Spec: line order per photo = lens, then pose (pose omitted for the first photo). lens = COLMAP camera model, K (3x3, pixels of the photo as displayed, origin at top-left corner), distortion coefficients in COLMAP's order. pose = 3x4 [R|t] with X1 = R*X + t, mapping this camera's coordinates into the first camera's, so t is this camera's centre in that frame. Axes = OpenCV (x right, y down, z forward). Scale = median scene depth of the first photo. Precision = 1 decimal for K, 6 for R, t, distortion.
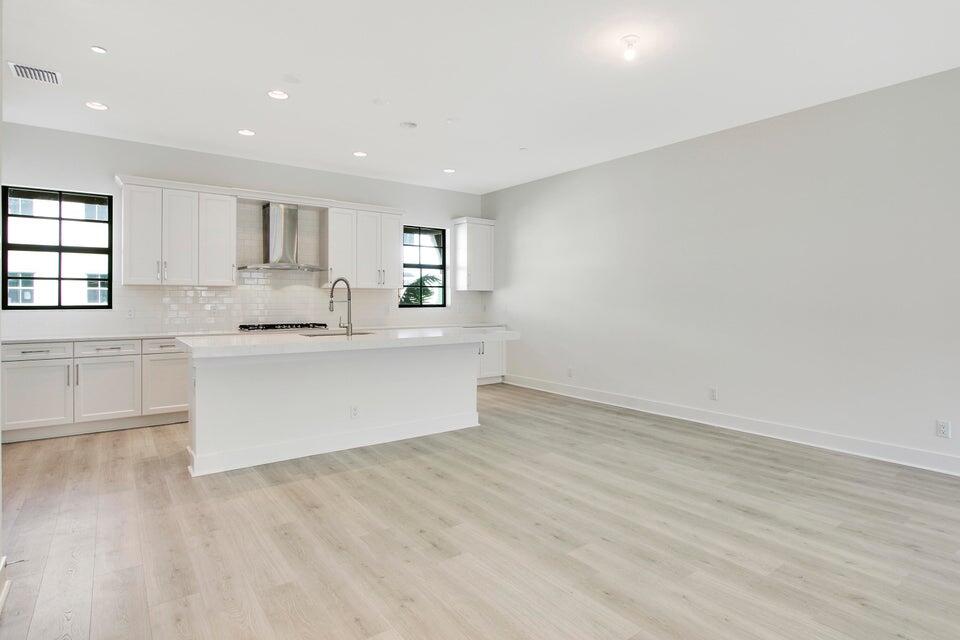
lens RADIAL K [[501.6, 0, 495.2], [0, 501.6, 298.4], [0, 0, 1]] dist [-0.021904, -0.000350]
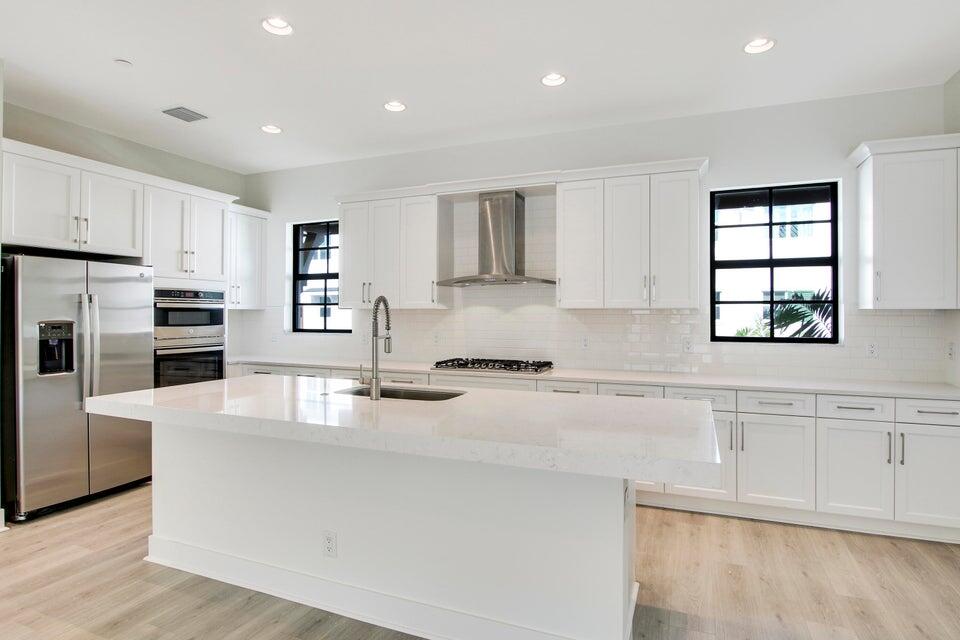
lens RADIAL K [[509.7, 0, 480.0], [0, 509.7, 320.0], [0, 0, 1]] dist [-0.020760, 0.000796]
pose [[0.499925, 0.012128, -0.865984, 0.237120], [0.002169, 0.999881, 0.015255, -0.022055], [0.866066, -0.009505, 0.499839, 0.745402]]
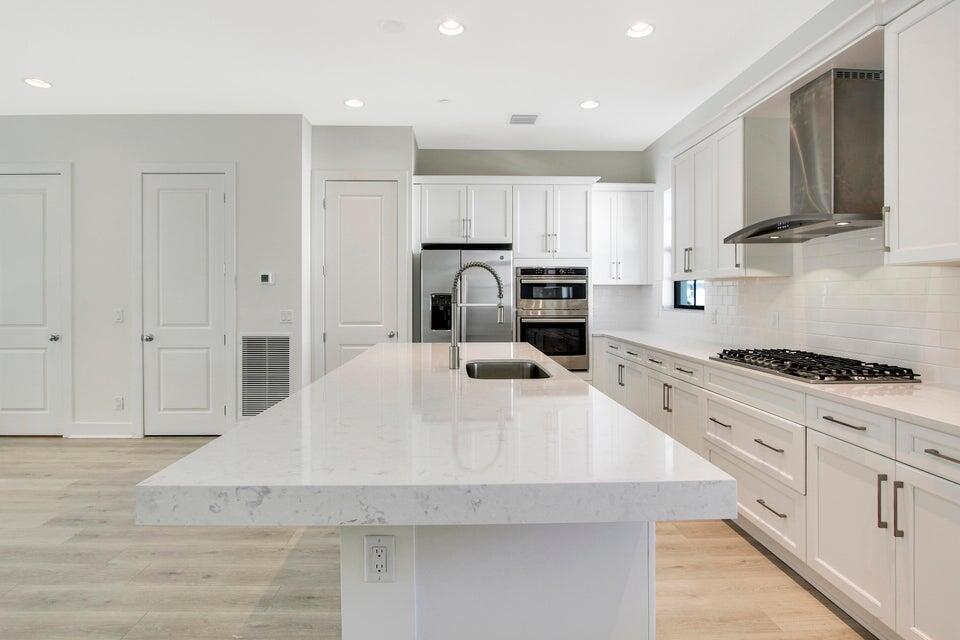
lens RADIAL K [[513.5, 0, 477.4], [0, 513.5, 299.2], [0, 0, 1]] dist [-0.021030, 0.000849]
pose [[-0.599271, 0.006255, -0.800522, 0.128930], [0.006012, 0.999976, 0.003313, -0.003004], [0.800523, -0.002827, -0.599295, 1.254961]]
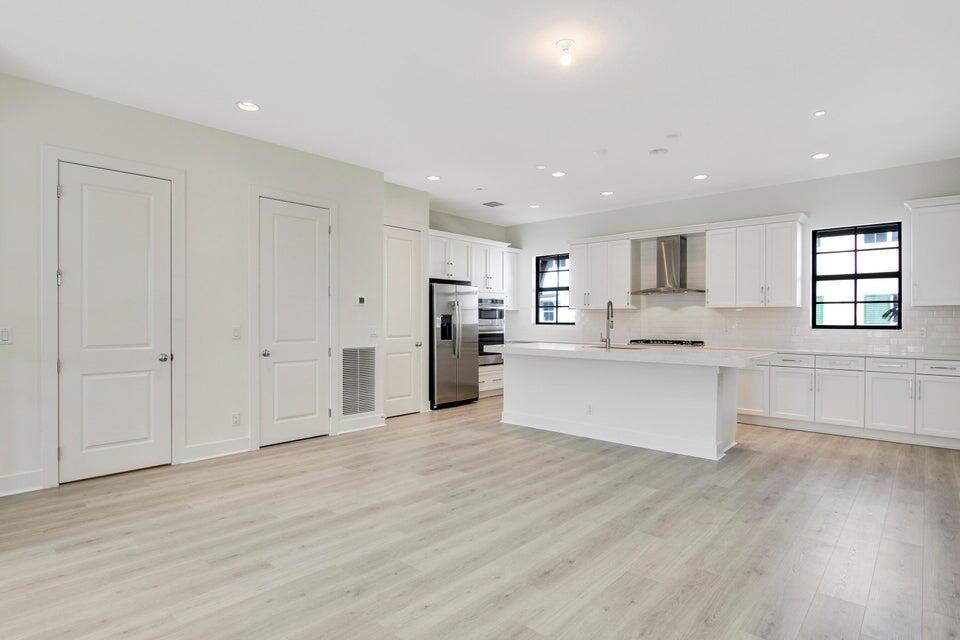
lens RADIAL K [[509.4, 0, 496.9], [0, 509.4, 324.7], [0, 0, 1]] dist [-0.026215, 0.000218]
pose [[0.198818, 0.010761, -0.979977, 0.794965], [0.001721, 0.999934, 0.011329, 0.001595], [0.980035, -0.003939, 0.198786, 0.453851]]
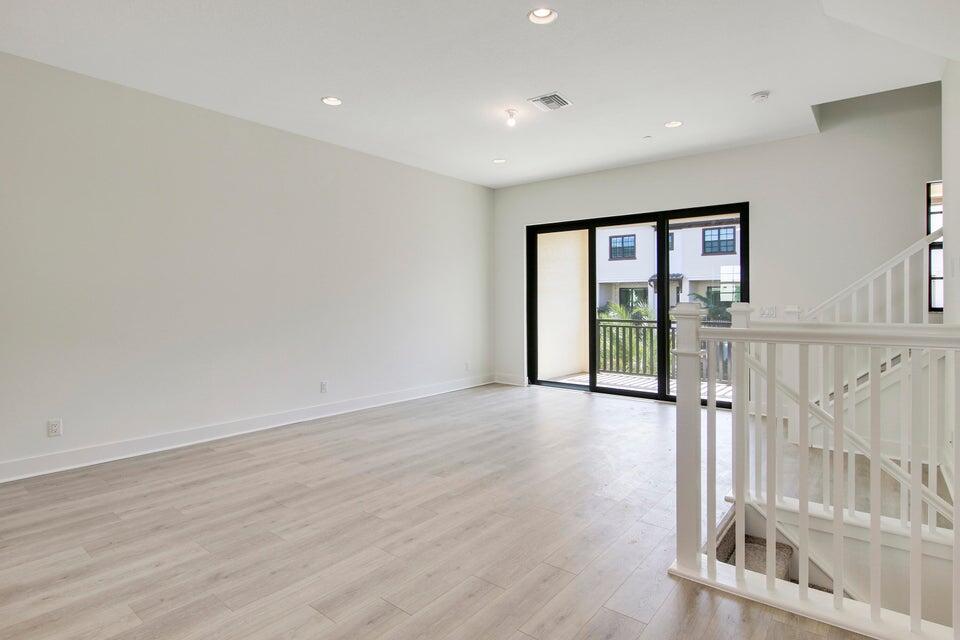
lens RADIAL K [[498.1, 0, 478.4], [0, 498.1, 292.2], [0, 0, 1]] dist [-0.018319, 0.000280]
pose [[-0.230693, 0.017347, 0.972872, -0.189878], [-0.009393, 0.999755, -0.020053, 0.002124], [-0.972981, -0.013765, -0.230474, 0.293854]]
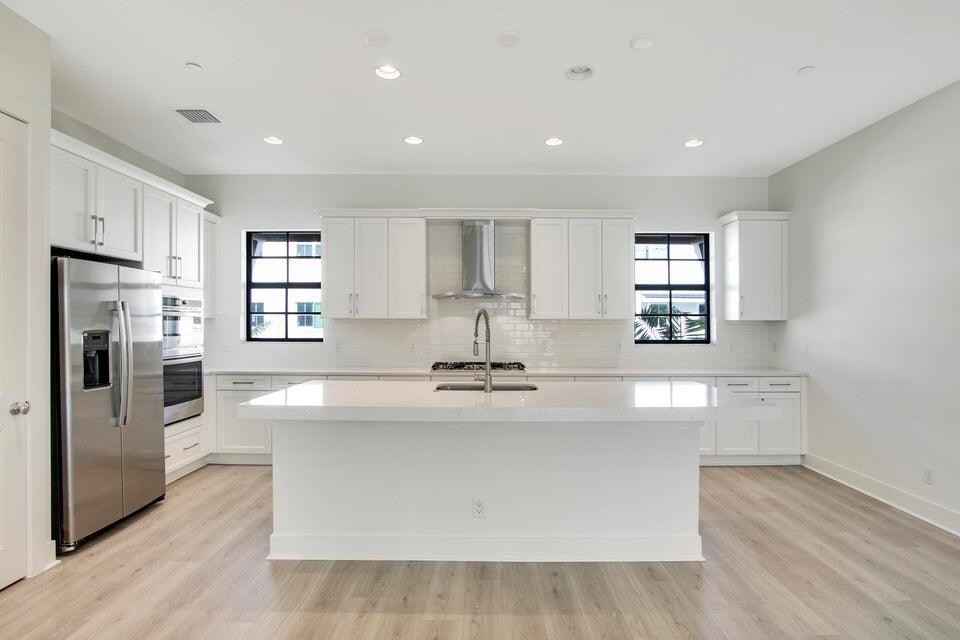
lens RADIAL K [[494.8, 0, 484.4], [0, 494.8, 323.8], [0, 0, 1]] dist [-0.024477, -0.000456]
pose [[0.792975, 0.003715, -0.609242, 0.115336], [-0.000452, 0.999985, 0.005510, -0.023207], [0.609254, -0.004094, 0.792965, 0.413969]]
